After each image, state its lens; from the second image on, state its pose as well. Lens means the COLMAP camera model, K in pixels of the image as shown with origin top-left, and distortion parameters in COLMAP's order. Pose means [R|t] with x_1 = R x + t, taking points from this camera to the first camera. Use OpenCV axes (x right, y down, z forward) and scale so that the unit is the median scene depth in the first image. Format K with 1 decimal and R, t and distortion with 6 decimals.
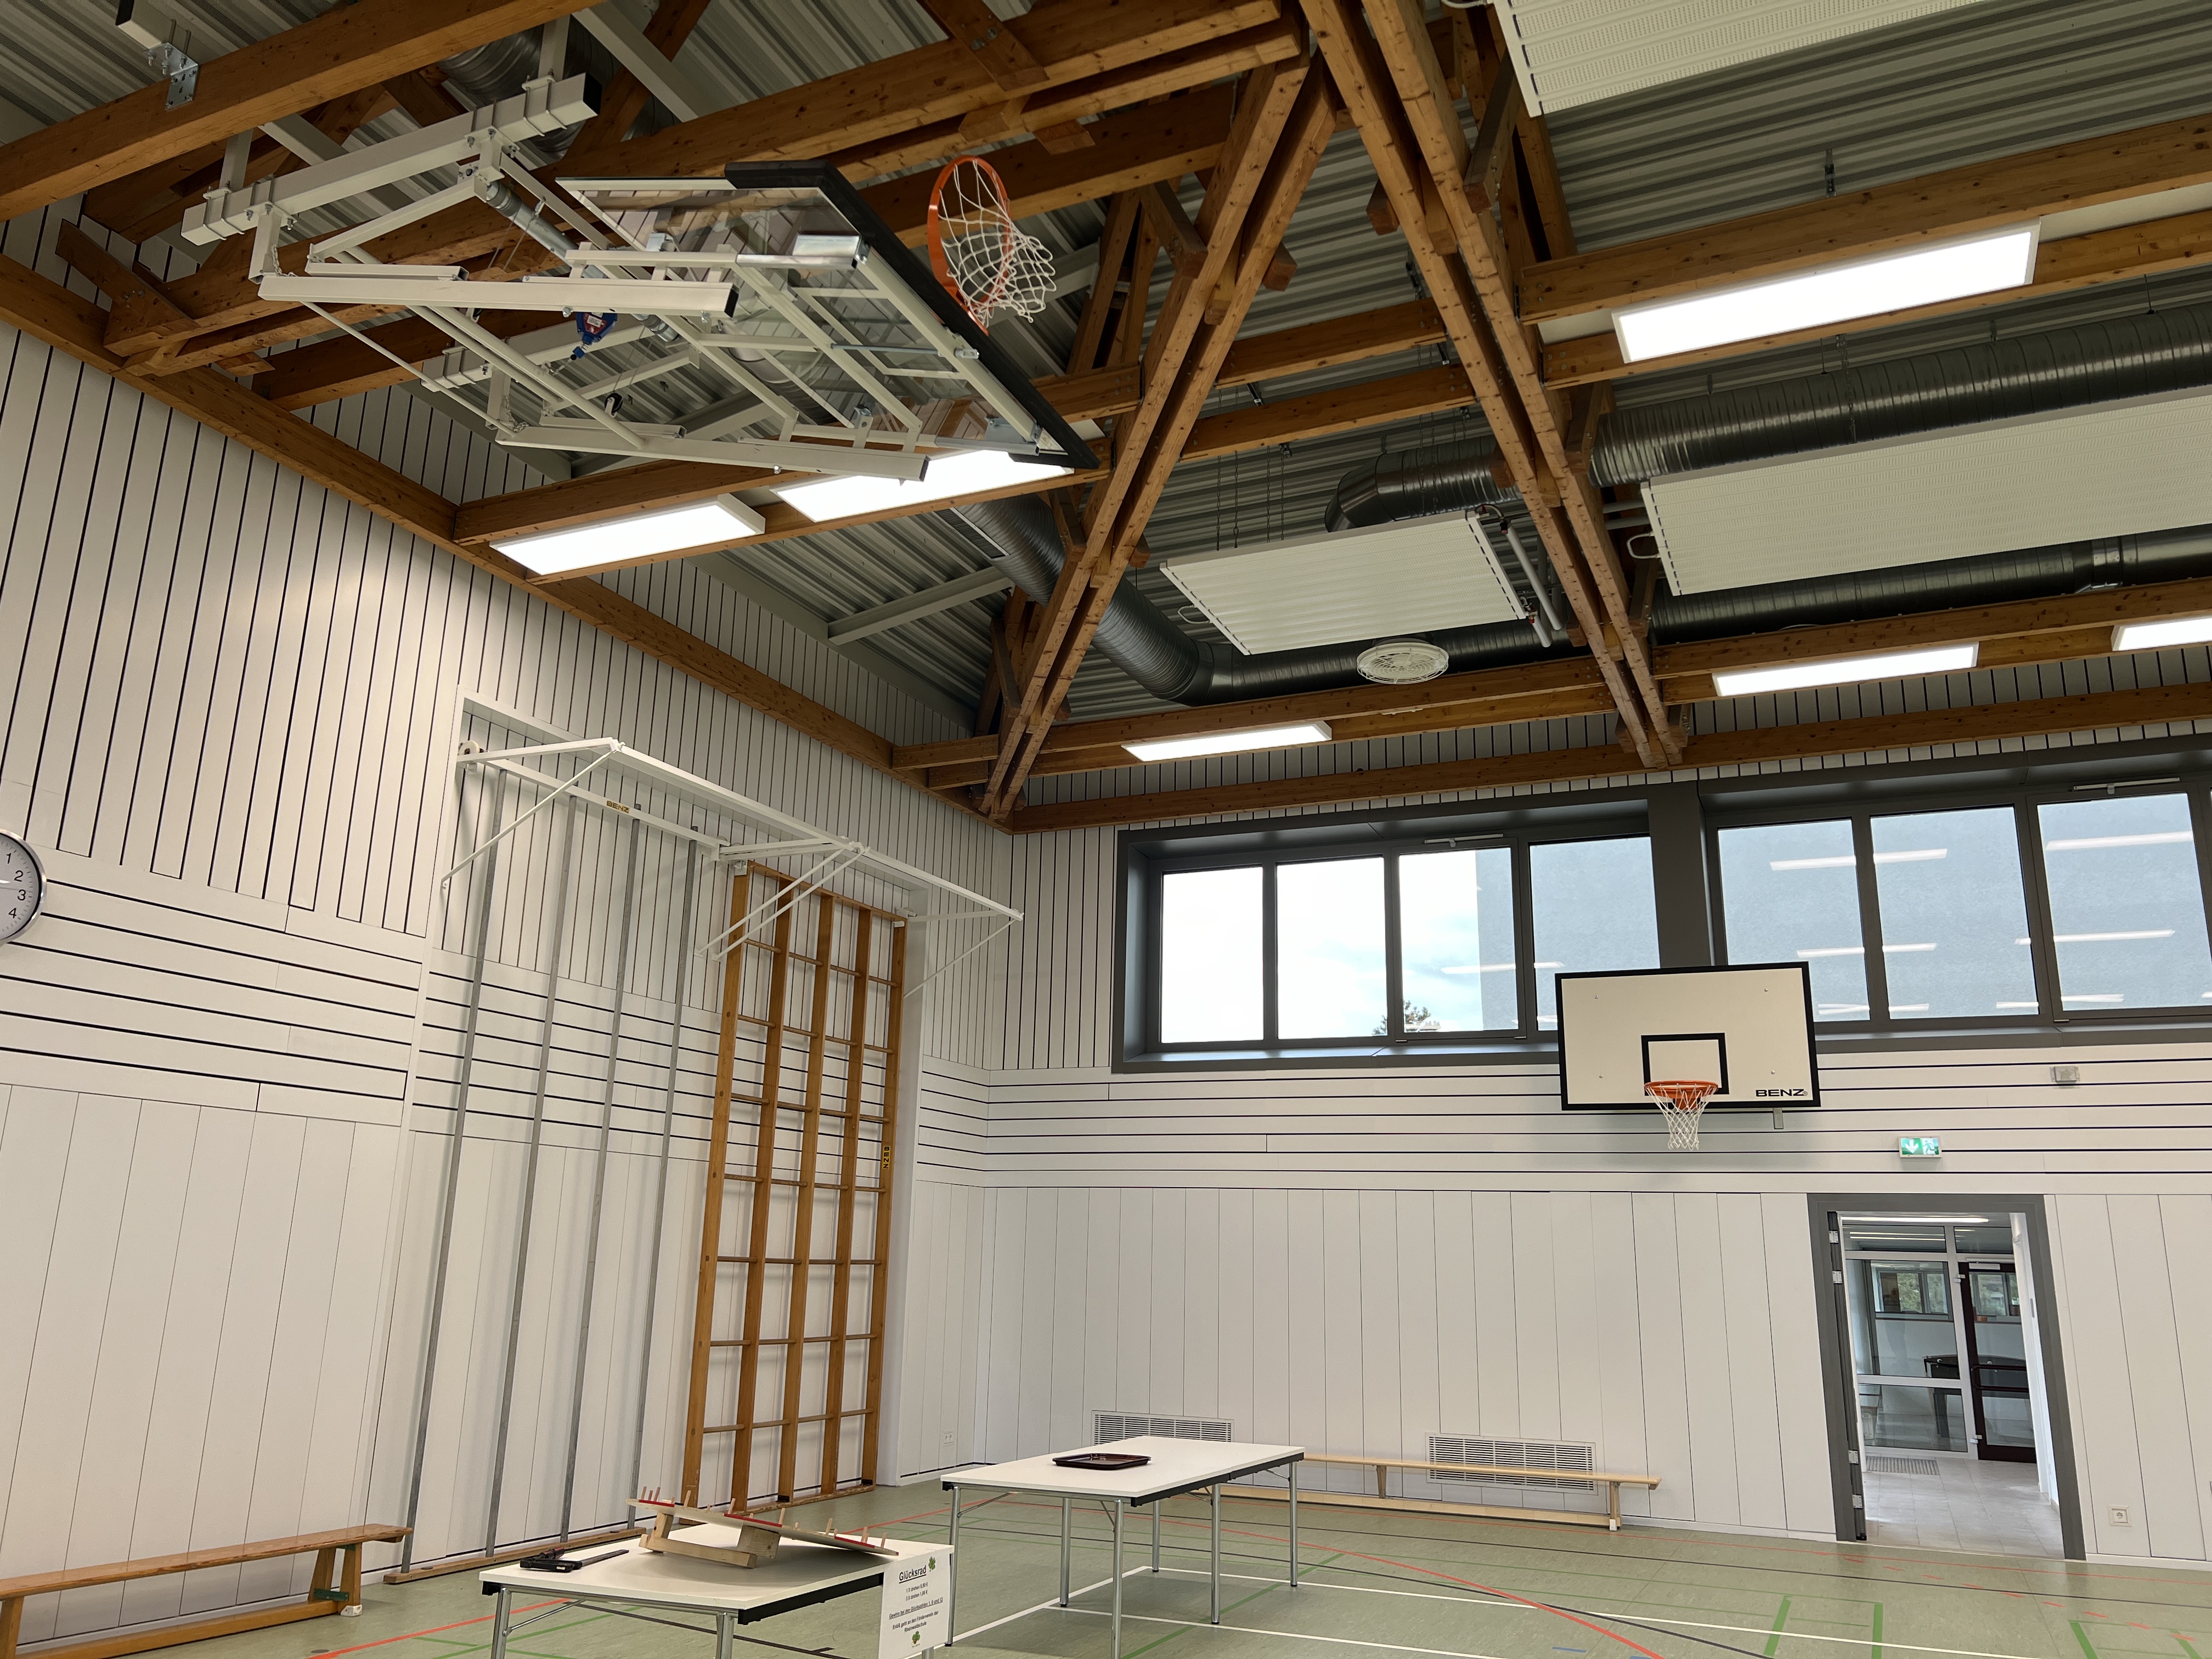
lens RADIAL K [[1592.9, 0, 1106.0], [0, 1592.9, 829.5], [0, 0, 1]] dist [0.007079, -0.002224]
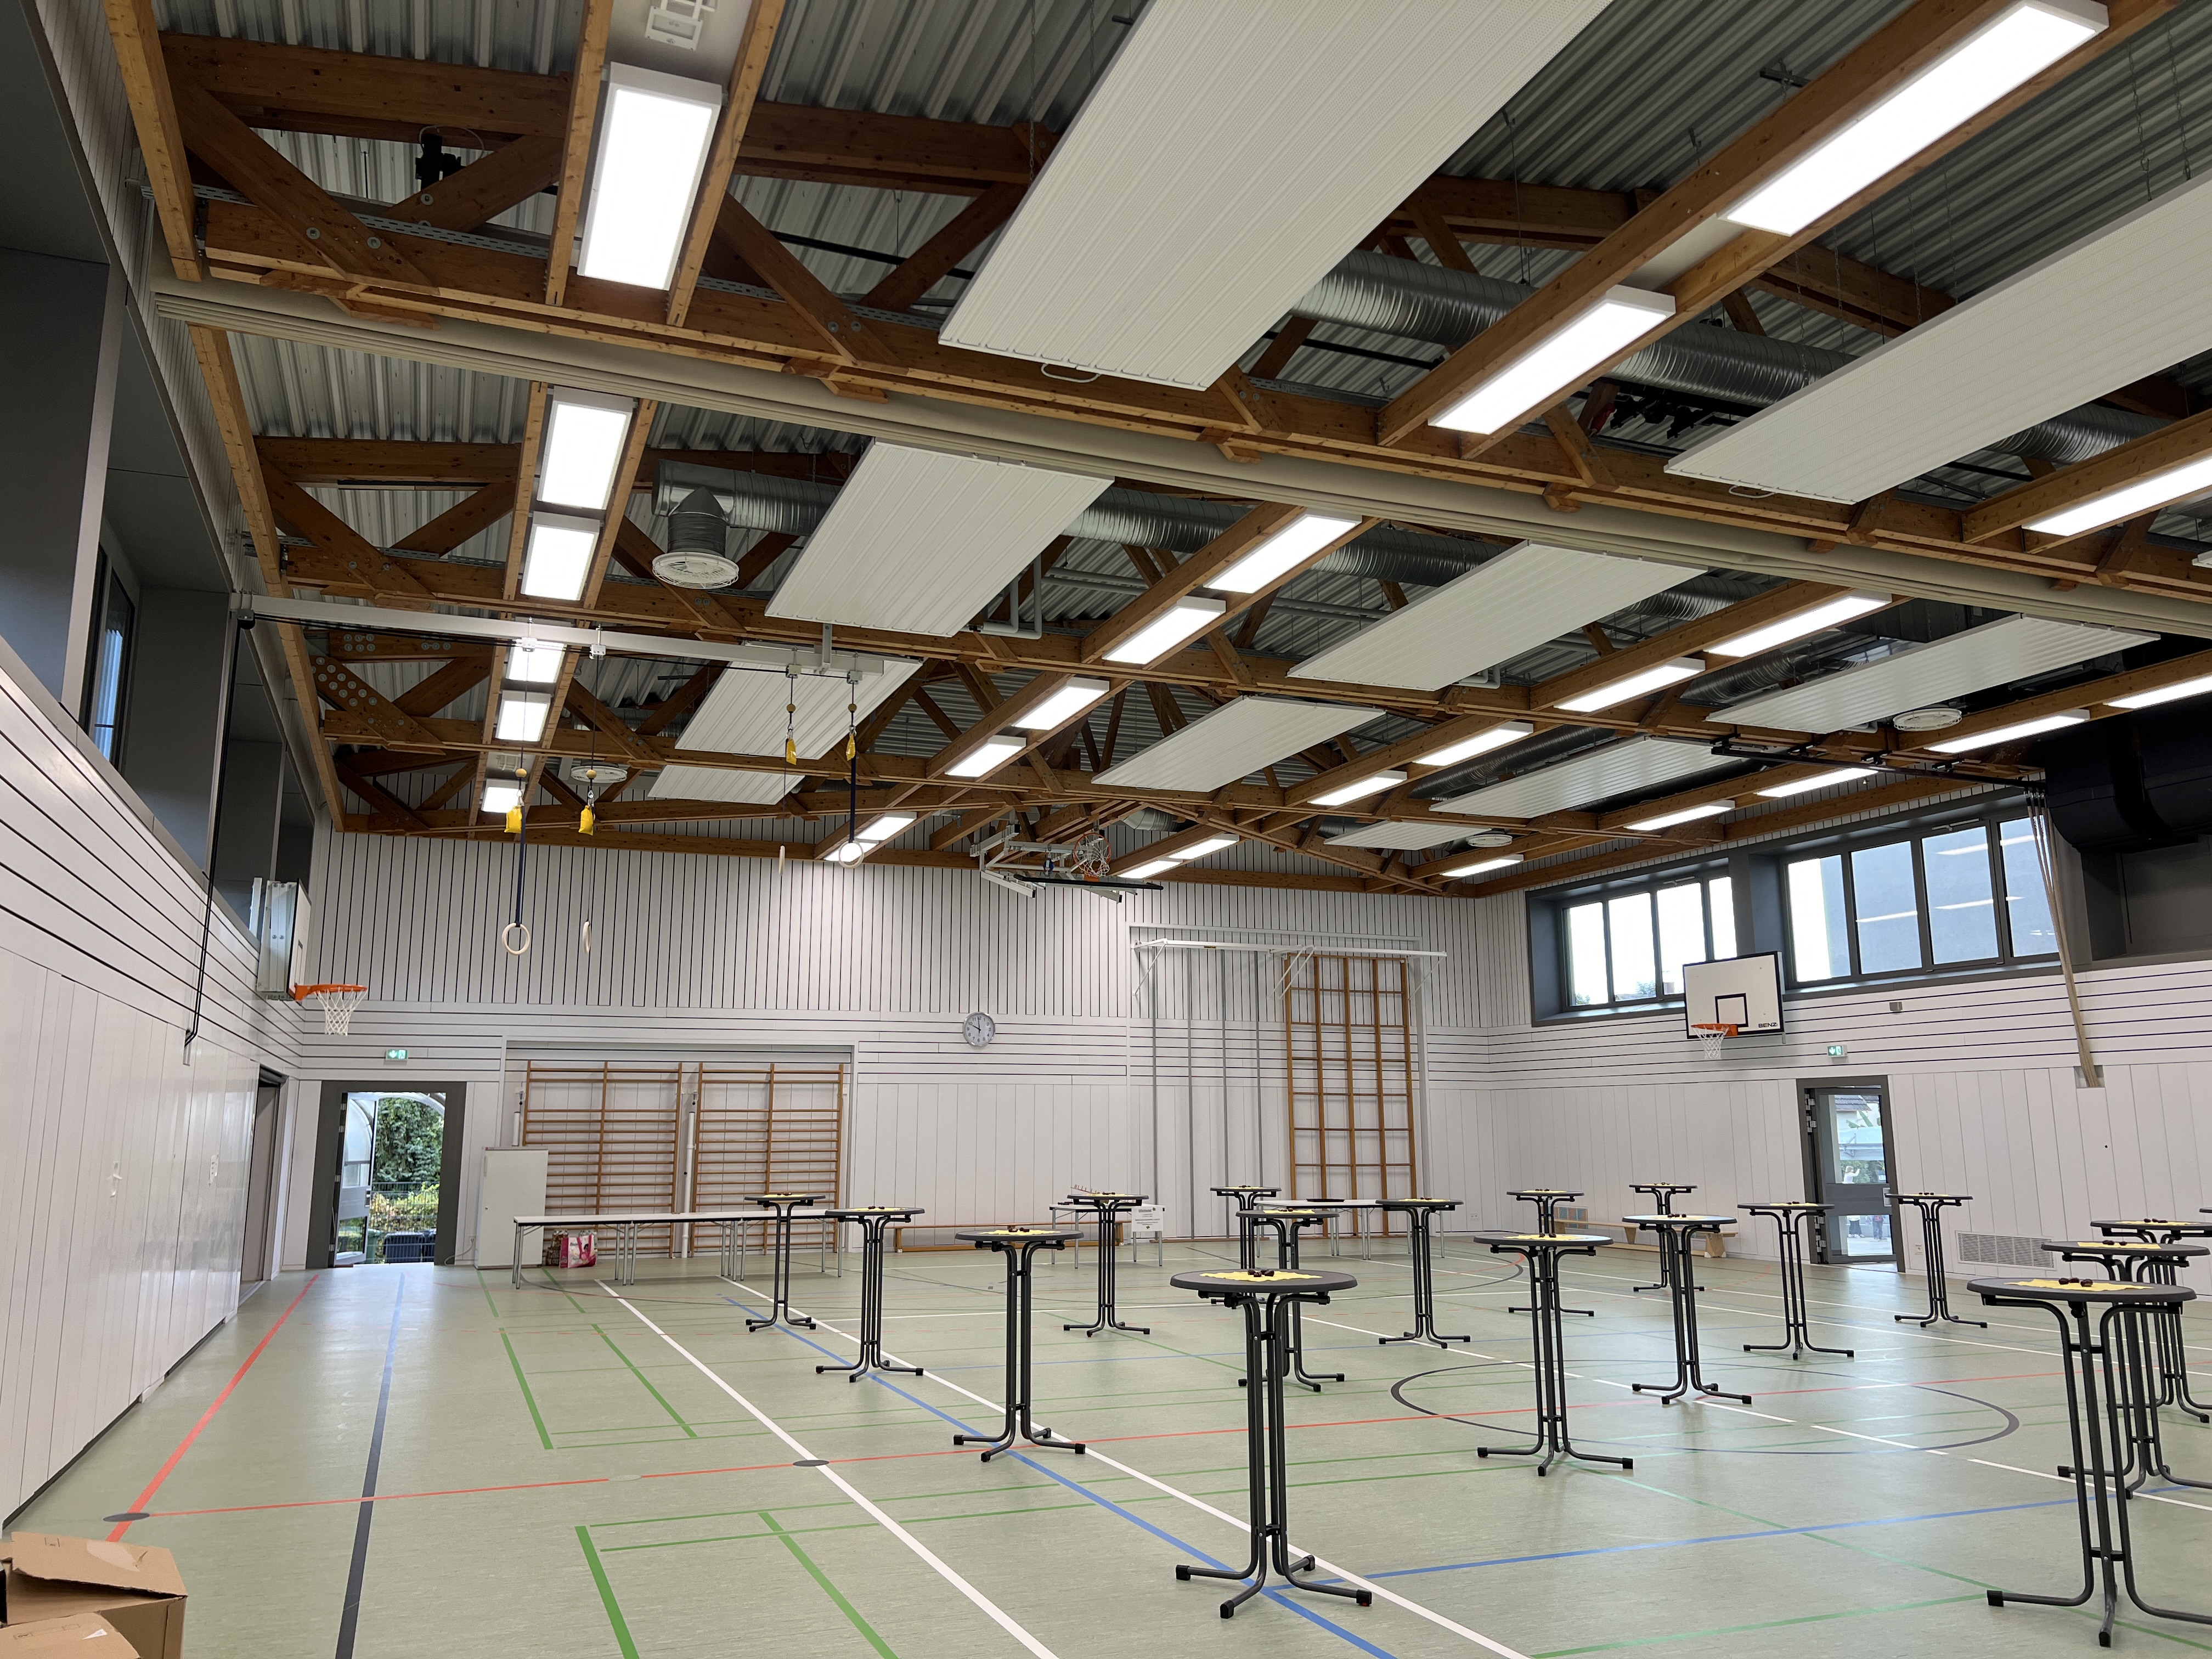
lens RADIAL K [[1592.9, 0, 1106.0], [0, 1592.9, 829.5], [0, 0, 1]] dist [0.007079, -0.002224]
pose [[0.722364, -0.149840, -0.675083, 1.128906], [0.193607, 0.981022, -0.010580, -0.176568], [0.663857, -0.123058, 0.737665, -0.795351]]
